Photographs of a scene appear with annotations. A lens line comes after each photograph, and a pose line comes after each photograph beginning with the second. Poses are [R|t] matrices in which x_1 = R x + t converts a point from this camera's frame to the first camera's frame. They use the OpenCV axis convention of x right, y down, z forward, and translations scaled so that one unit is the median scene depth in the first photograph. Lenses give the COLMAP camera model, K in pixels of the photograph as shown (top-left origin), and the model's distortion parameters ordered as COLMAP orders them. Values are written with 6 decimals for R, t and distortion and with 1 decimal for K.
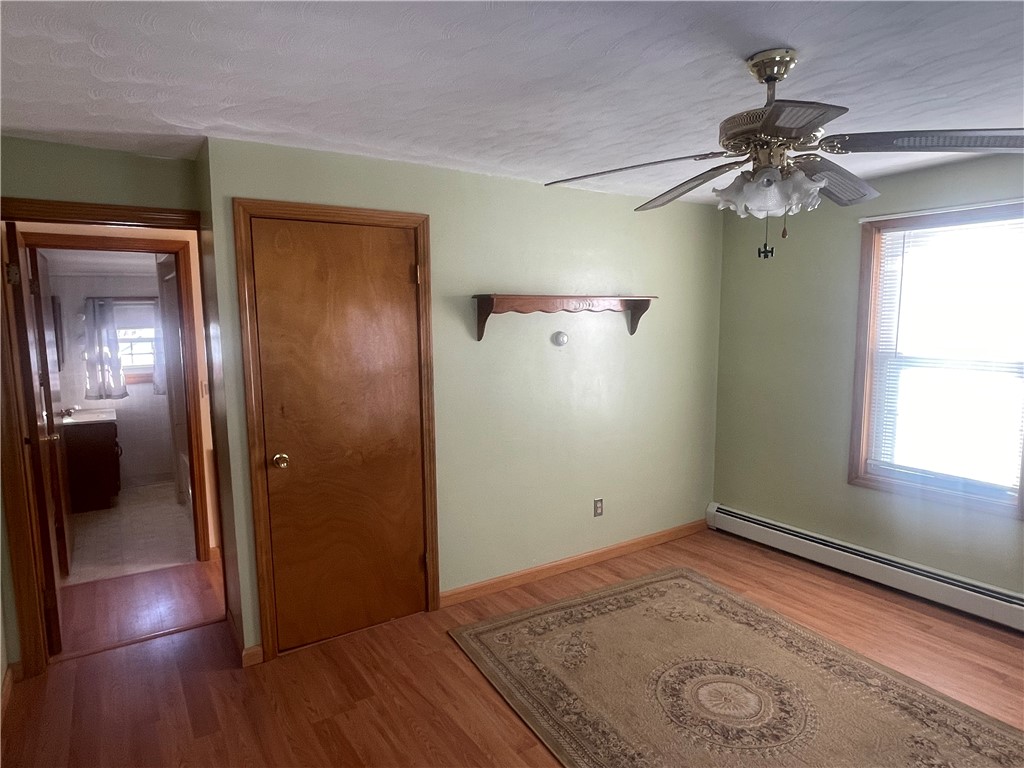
lens RADIAL K [[617.1, 0, 504.0], [0, 617.1, 386.0], [0, 0, 1]] dist [-0.006750, 0.002425]
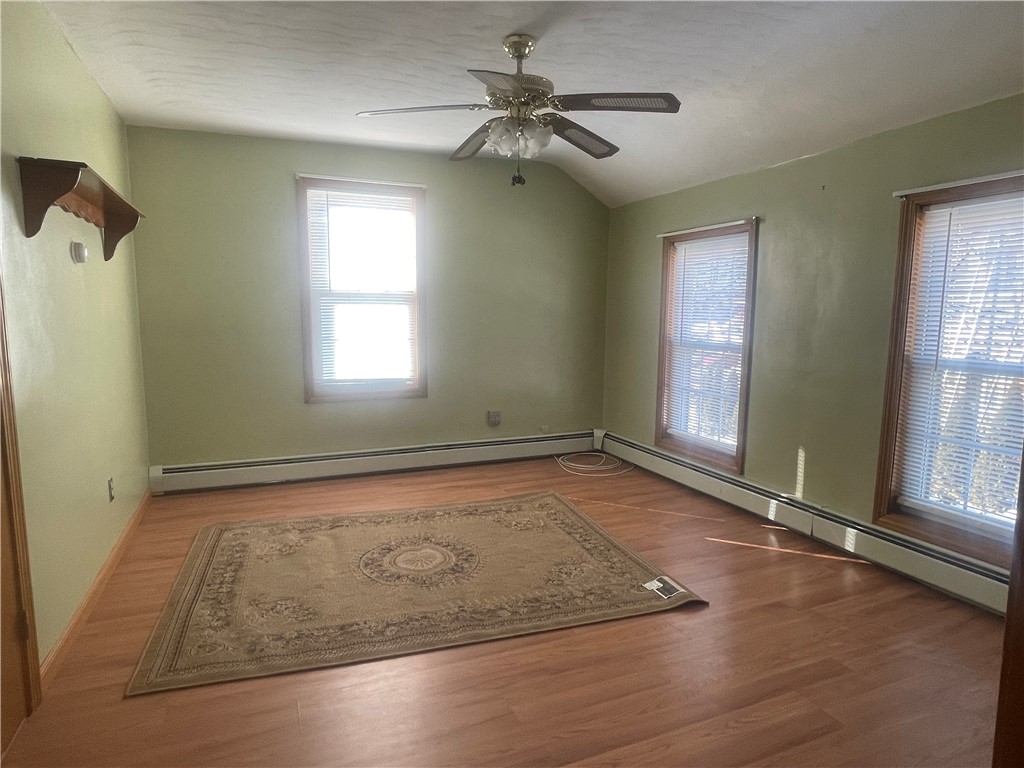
lens RADIAL K [[617.1, 0, 505.3], [0, 617.1, 385.6], [0, 0, 1]] dist [-0.006750, 0.002425]
pose [[0.177593, -0.108240, 0.978133, -0.606190], [0.106450, 0.990214, 0.090250, 0.070592], [-0.978330, 0.088095, 0.187378, 0.481797]]
